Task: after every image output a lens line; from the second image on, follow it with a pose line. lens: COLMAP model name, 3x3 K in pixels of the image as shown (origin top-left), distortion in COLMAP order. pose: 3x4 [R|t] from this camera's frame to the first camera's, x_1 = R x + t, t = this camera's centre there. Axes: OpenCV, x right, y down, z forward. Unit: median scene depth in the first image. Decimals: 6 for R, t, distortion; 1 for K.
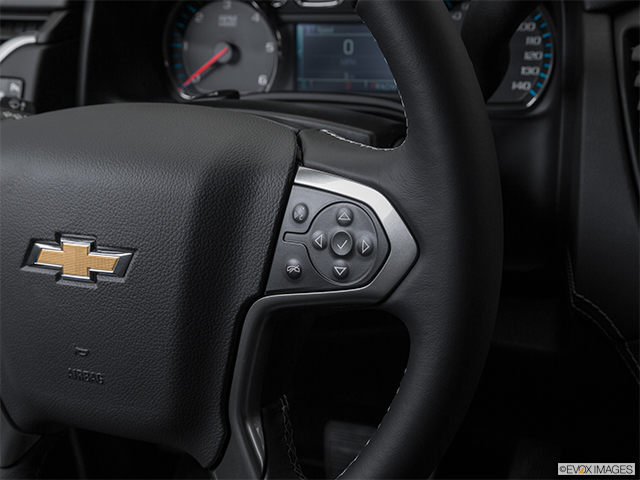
lens RADIAL K [[880.3, 0, 319.7], [0, 880.3, 239.6], [0, 0, 1]] dist [0.048567, 0.024488]
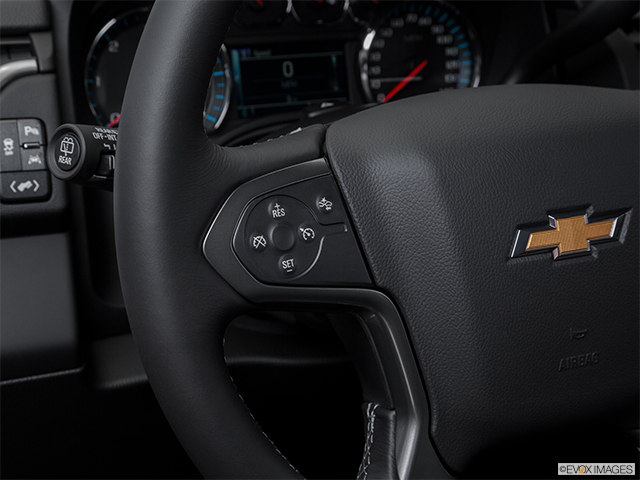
lens RADIAL K [[920.8, 0, 320.0], [0, 920.8, 240.0], [0, 0, 1]] dist [0.086421, -0.006272]
pose [[0.702364, -0.164097, 0.692645, -0.677939], [0.240046, 0.970668, -0.013450, -0.013570], [-0.670121, 0.175714, 0.721153, 0.276357]]
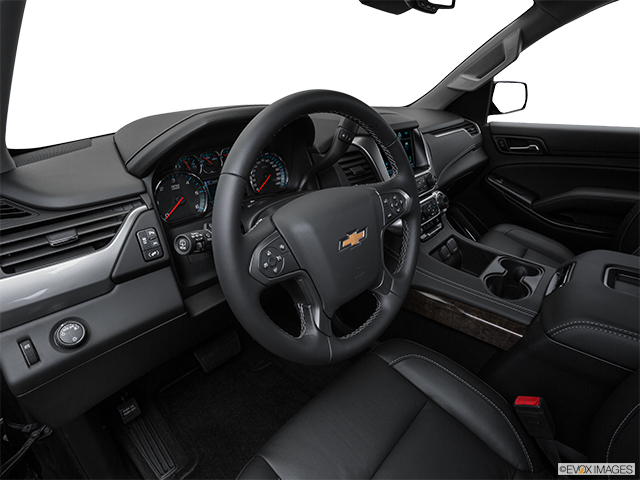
lens RADIAL K [[325.2, 0, 312.6], [0, 325.2, 237.9], [0, 0, 1]] dist [-0.061101, 0.001033]
pose [[0.404548, -0.324641, 0.854956, -0.753866], [0.390470, 0.906690, 0.159522, -0.124491], [-0.826967, 0.269300, 0.493562, 0.335281]]
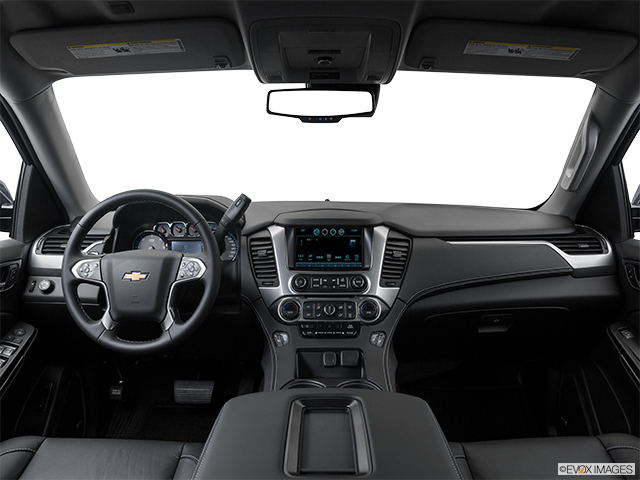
lens RADIAL K [[477.3, 0, 310.0], [0, 477.3, 240.1], [0, 0, 1]] dist [-0.131331, 0.064408]
pose [[0.943984, 0.026650, 0.328914, -0.131526], [0.079588, 0.948923, -0.305304, 0.410317], [-0.320250, 0.314379, 0.893647, -0.979417]]
